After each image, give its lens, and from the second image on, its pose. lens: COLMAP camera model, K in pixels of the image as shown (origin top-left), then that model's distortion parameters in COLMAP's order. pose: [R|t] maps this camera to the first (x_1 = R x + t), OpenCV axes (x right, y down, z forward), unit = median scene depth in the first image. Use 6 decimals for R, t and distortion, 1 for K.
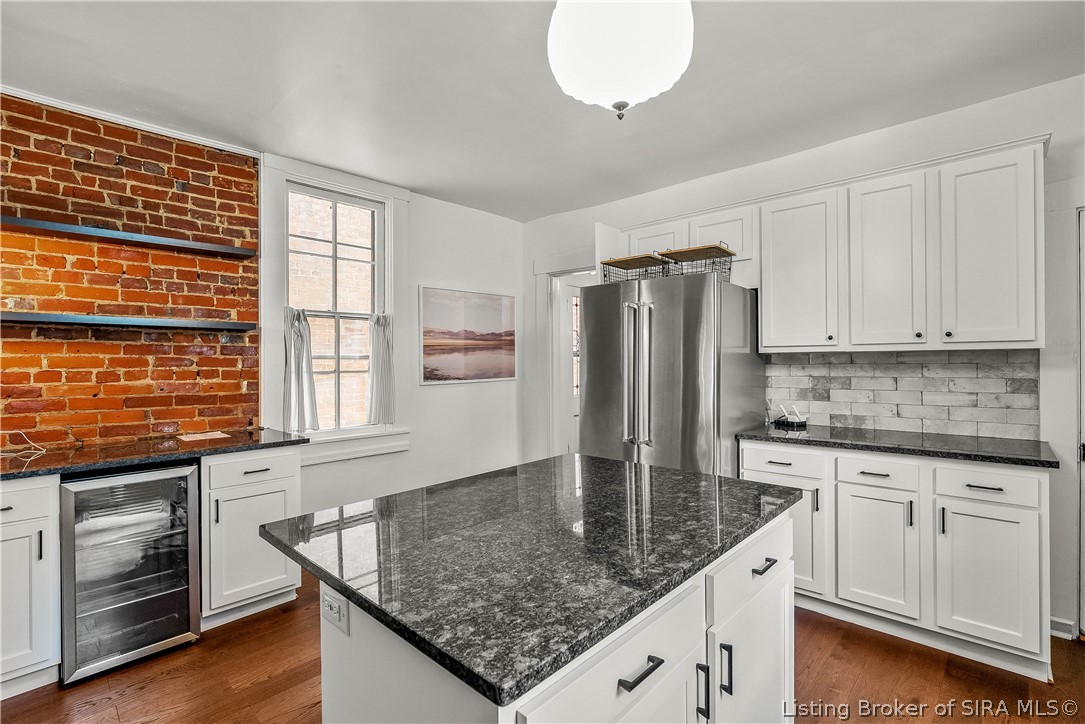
lens RADIAL K [[495.5, 0, 542.5], [0, 495.5, 360.3], [0, 0, 1]] dist [-0.006099, 0.000109]
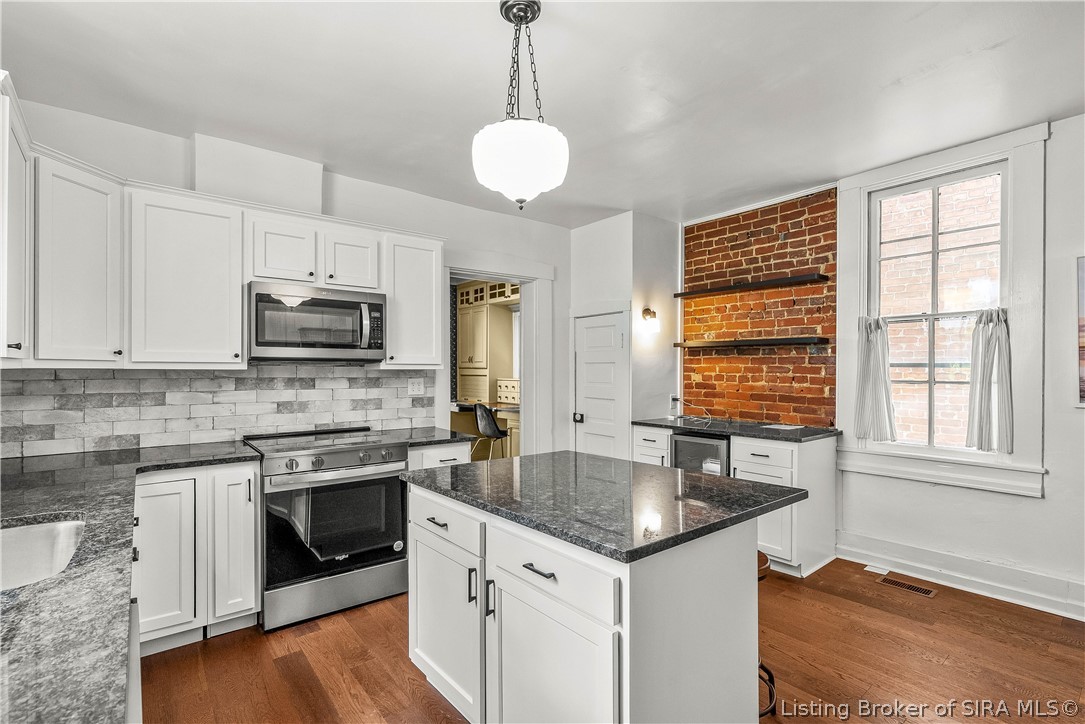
lens RADIAL K [[495.5, 0, 542.0], [0, 495.5, 368.5], [0, 0, 1]] dist [-0.006099, 0.000109]
pose [[-0.117194, 0.005349, -0.993095, 0.645041], [0.001151, 0.999986, 0.005250, -0.007207], [0.993108, -0.000528, -0.117199, 0.498228]]
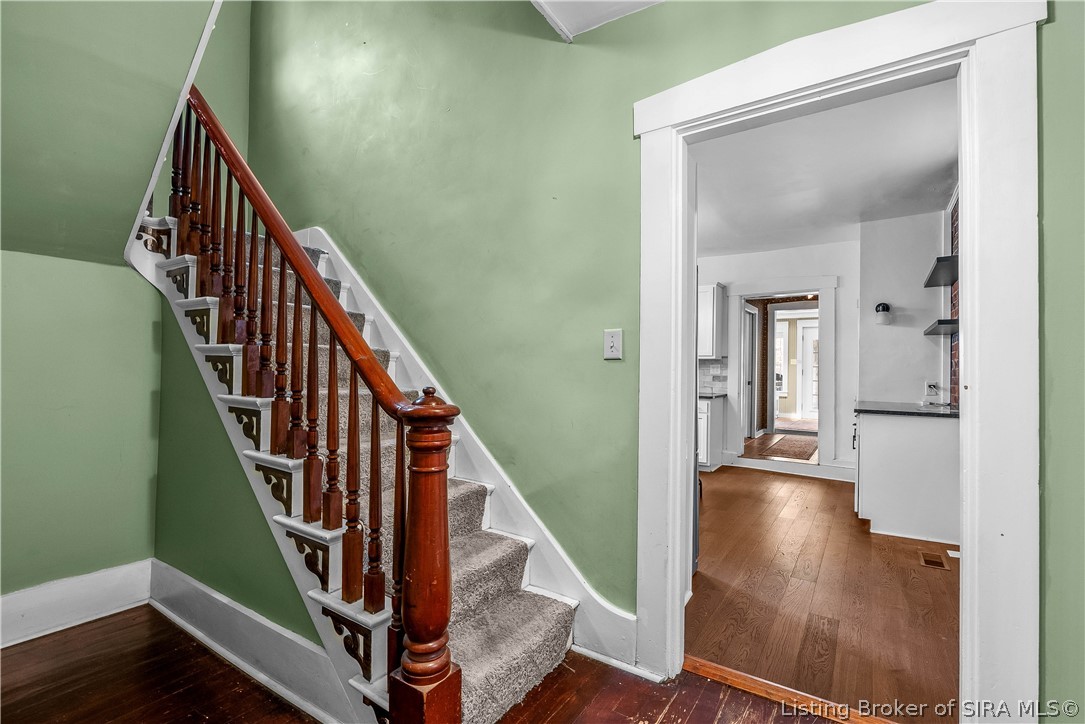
lens RADIAL K [[495.5, 0, 542.1], [0, 495.5, 361.5], [0, 0, 1]] dist [-0.006099, 0.000109]
pose [[-0.986489, 0.000561, -0.163829, 0.549640], [0.001974, 0.999962, -0.008460, 0.026988], [0.163818, -0.008670, -0.986452, 2.085021]]
